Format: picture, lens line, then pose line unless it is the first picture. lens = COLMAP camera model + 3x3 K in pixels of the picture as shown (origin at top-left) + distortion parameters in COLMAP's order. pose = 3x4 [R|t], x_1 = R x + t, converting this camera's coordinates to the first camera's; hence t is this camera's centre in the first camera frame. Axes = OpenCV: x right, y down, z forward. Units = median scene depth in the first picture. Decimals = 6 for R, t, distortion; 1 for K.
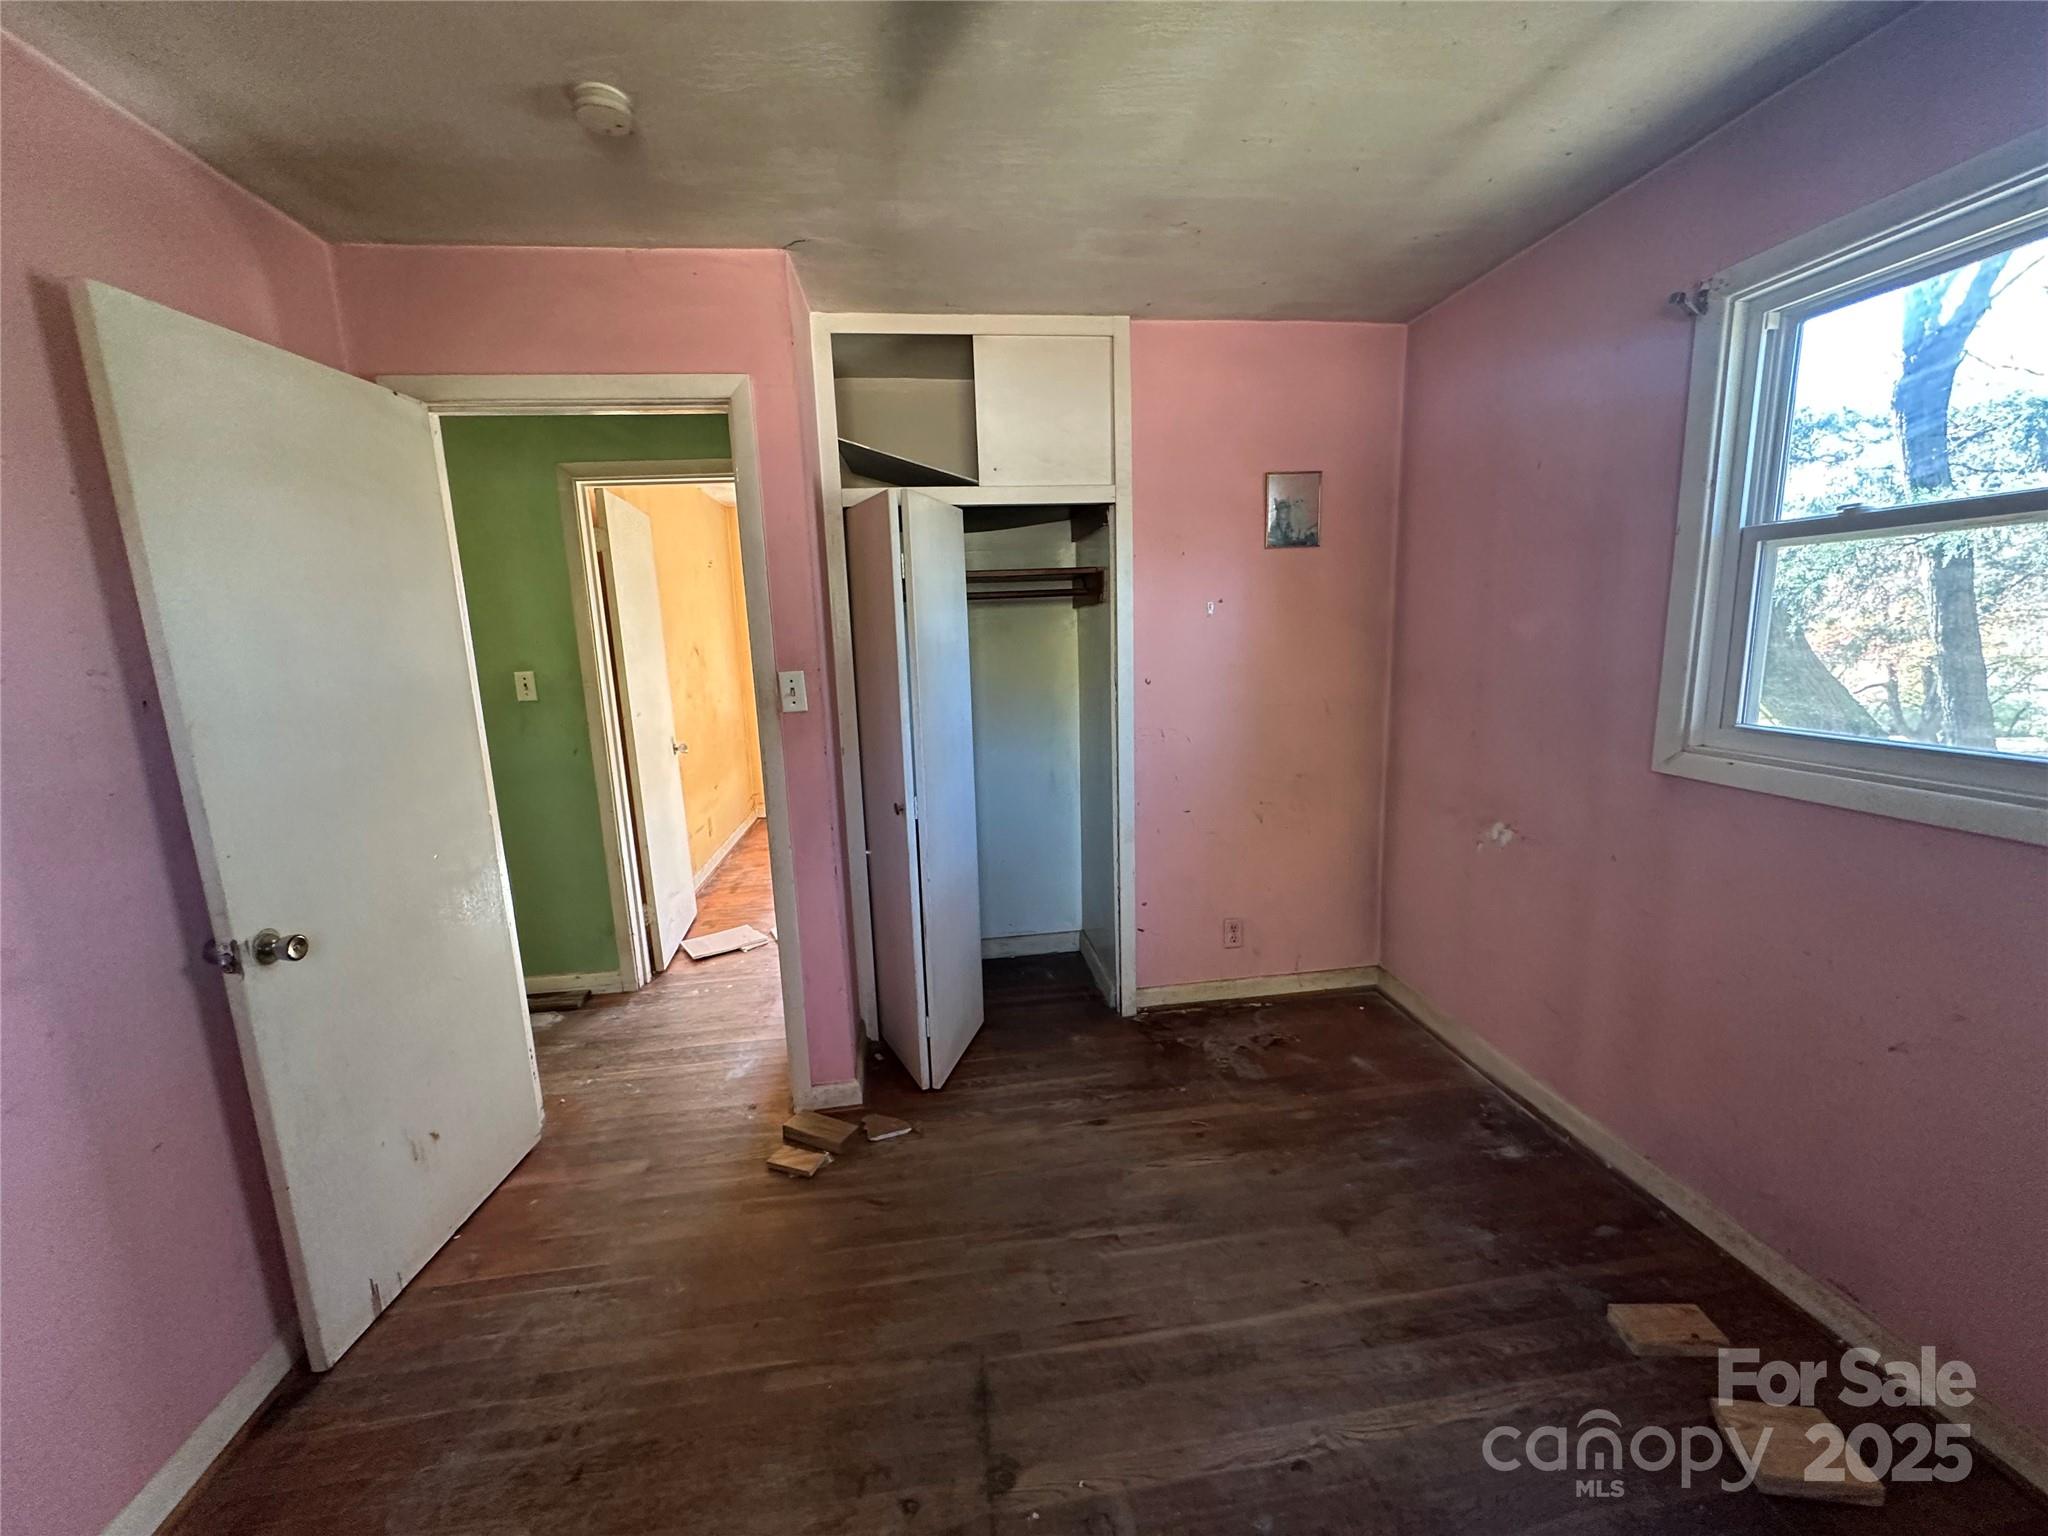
lens RADIAL K [[816.4, 0, 1026.3], [0, 816.4, 771.4], [0, 0, 1]] dist [-0.003863, 0.000678]
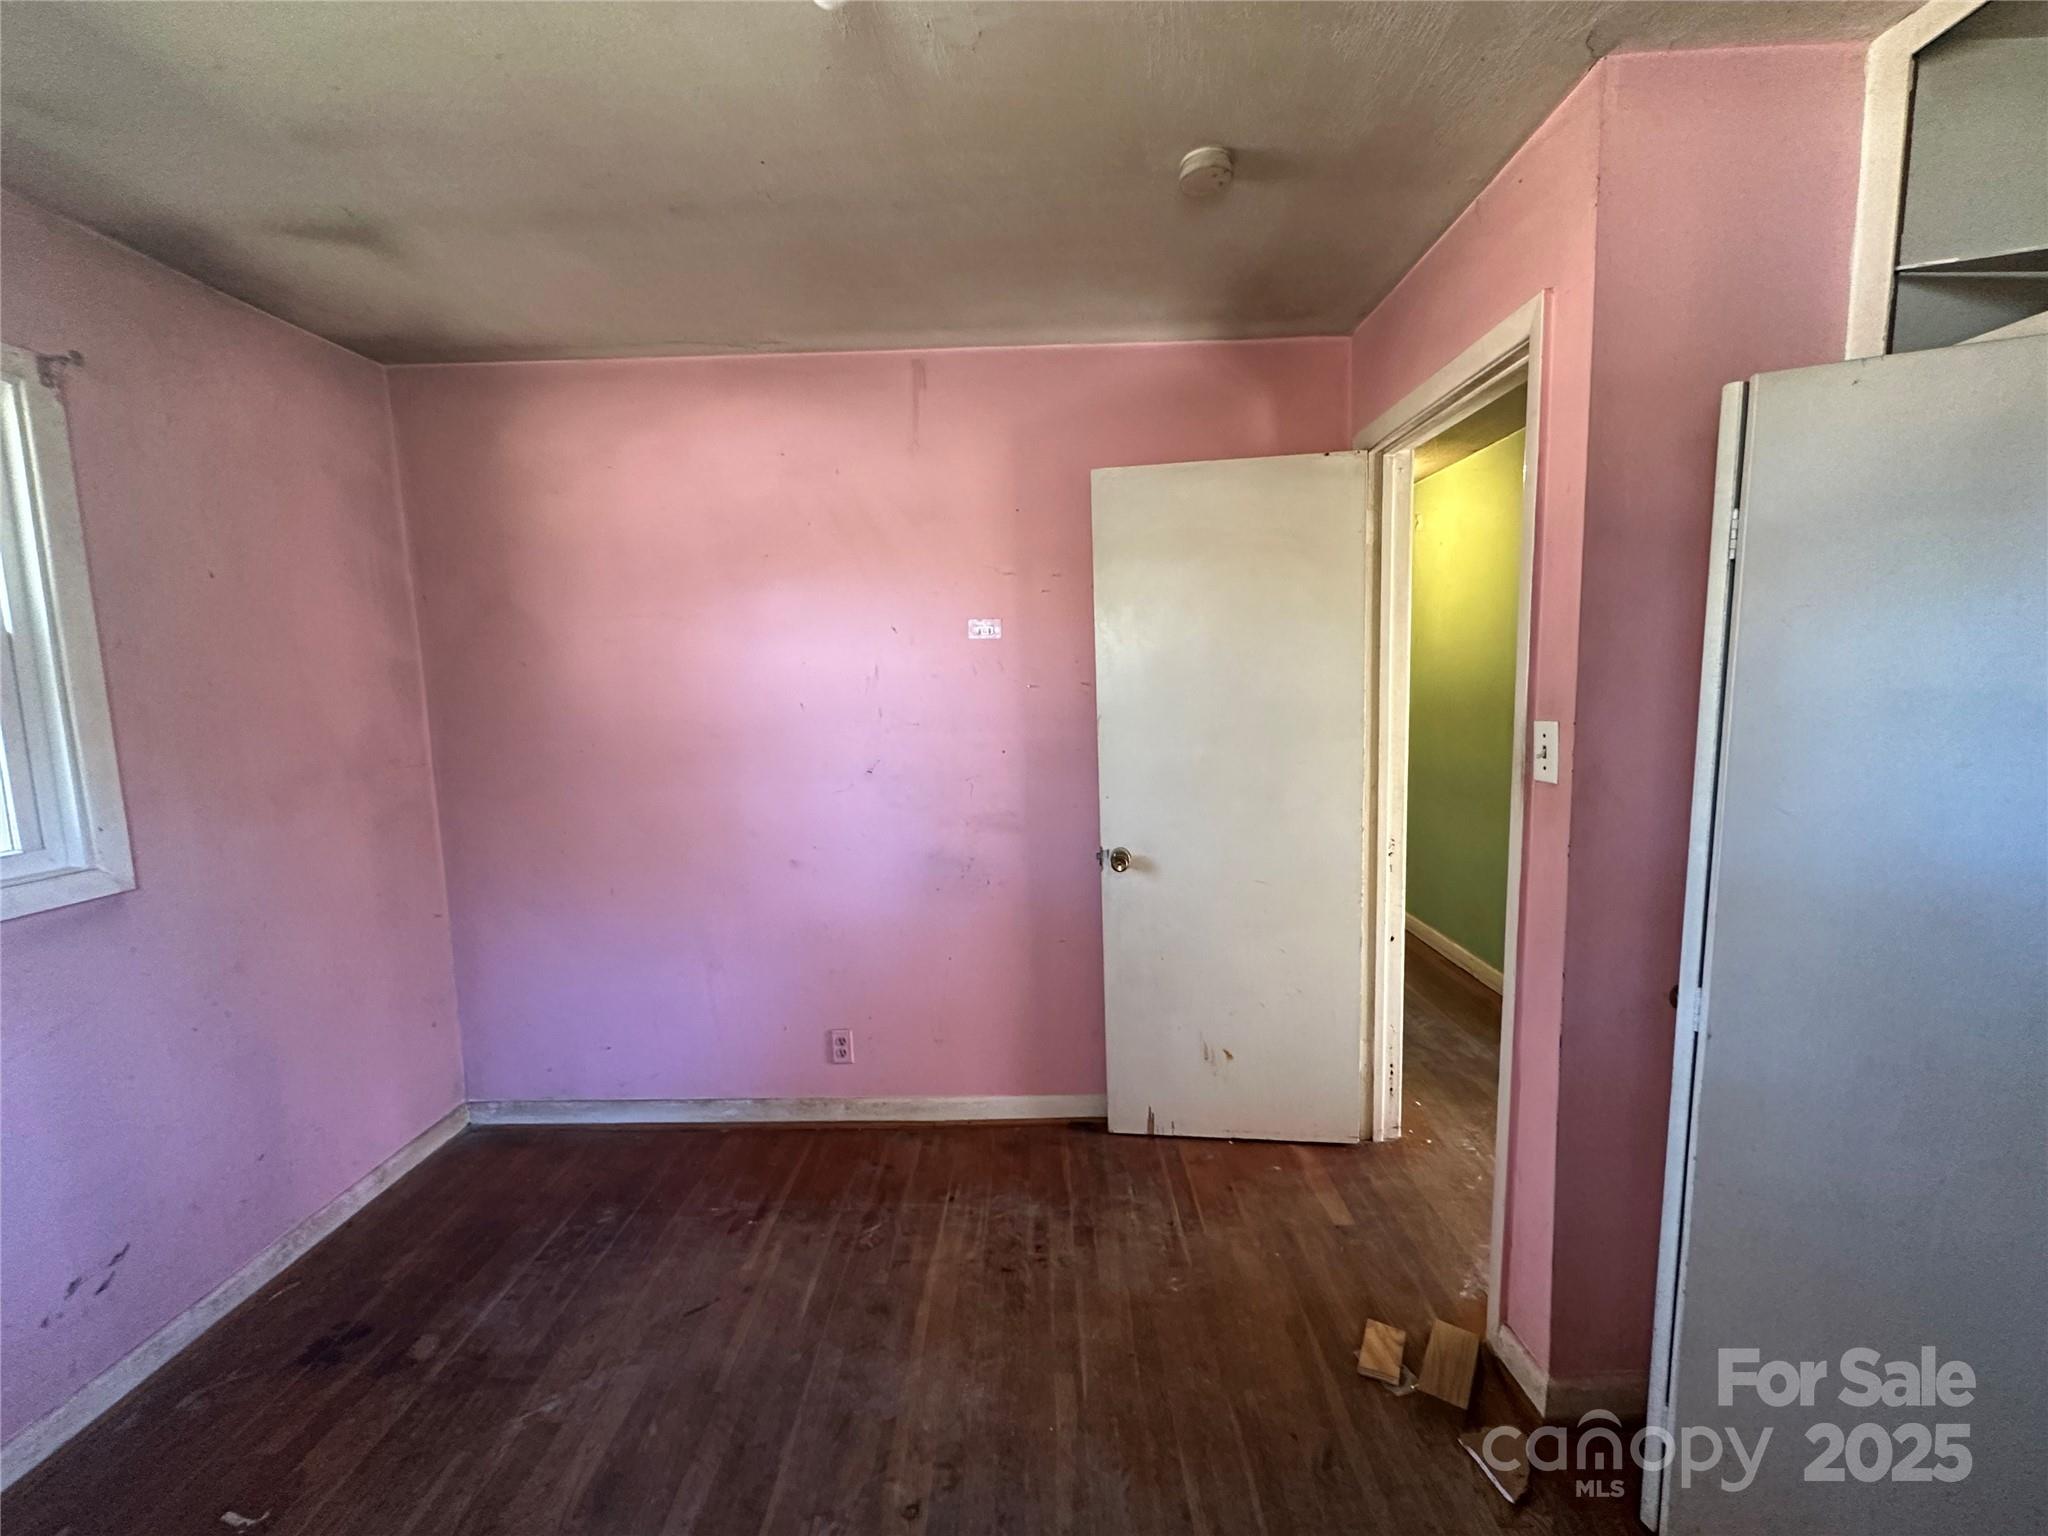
lens RADIAL K [[820.1, 0, 1024.4], [0, 820.1, 772.1], [0, 0, 1]] dist [-0.001128, 0.000072]
pose [[-0.152232, 0.154611, -0.976177, 0.606774], [-0.140546, 0.974264, 0.176226, -0.195888], [0.978301, 0.164025, -0.126584, 0.944469]]
